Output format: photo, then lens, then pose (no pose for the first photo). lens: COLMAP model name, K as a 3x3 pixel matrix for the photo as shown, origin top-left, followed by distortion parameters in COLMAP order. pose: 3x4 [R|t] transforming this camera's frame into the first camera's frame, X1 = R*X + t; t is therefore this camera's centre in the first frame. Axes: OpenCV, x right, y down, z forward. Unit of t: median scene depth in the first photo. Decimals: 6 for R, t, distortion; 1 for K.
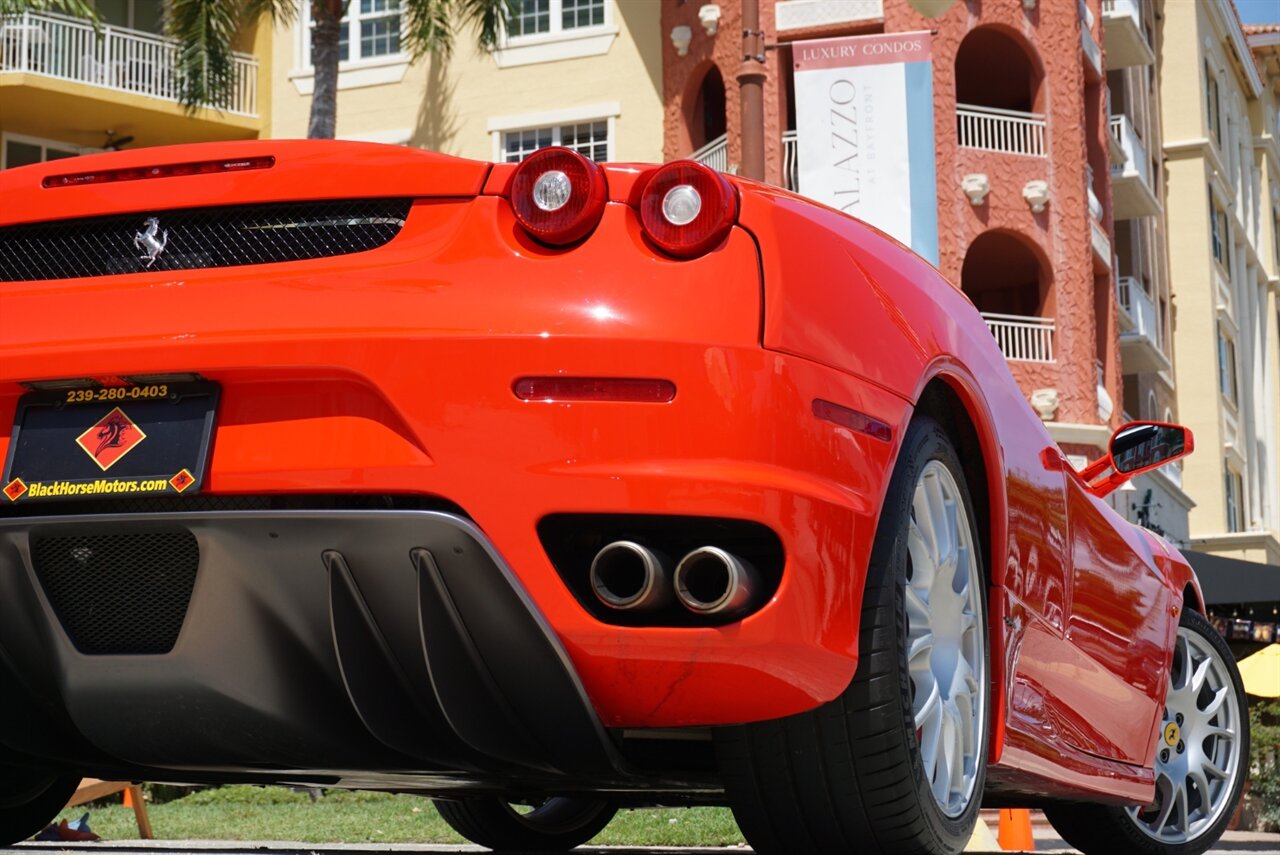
lens RADIAL K [[2439.6, 0, 637.8], [0, 2439.6, 442.9], [0, 0, 1]] dist [-0.015489, 0.345514]
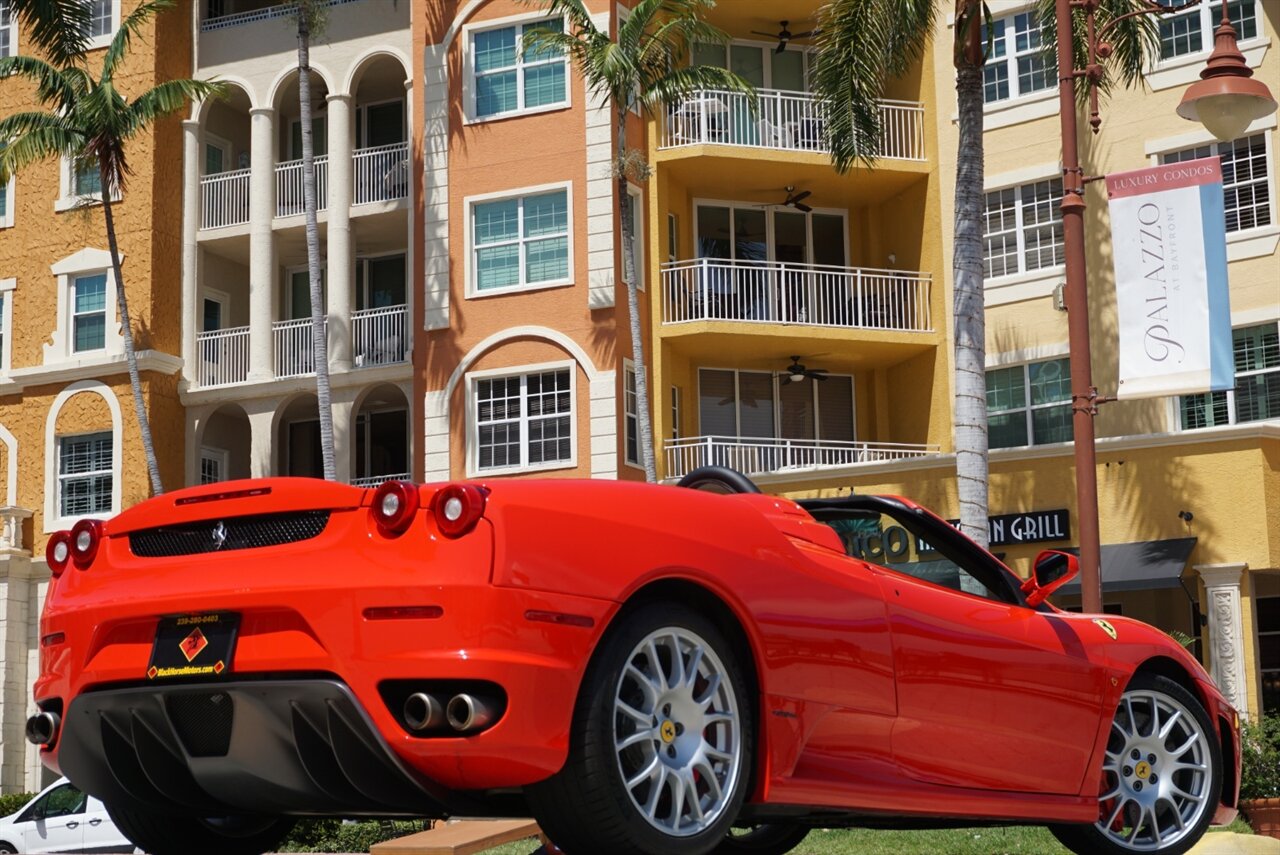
lens RADIAL K [[2470.0, 0, 626.6], [0, 2470.0, 467.2], [0, 0, 1]] dist [0.041980, 0.527180]
pose [[0.949910, -0.060490, -0.306614, 0.683035], [0.061641, 0.998081, -0.005938, -0.103914], [0.306385, -0.013260, 0.951815, -0.711410]]
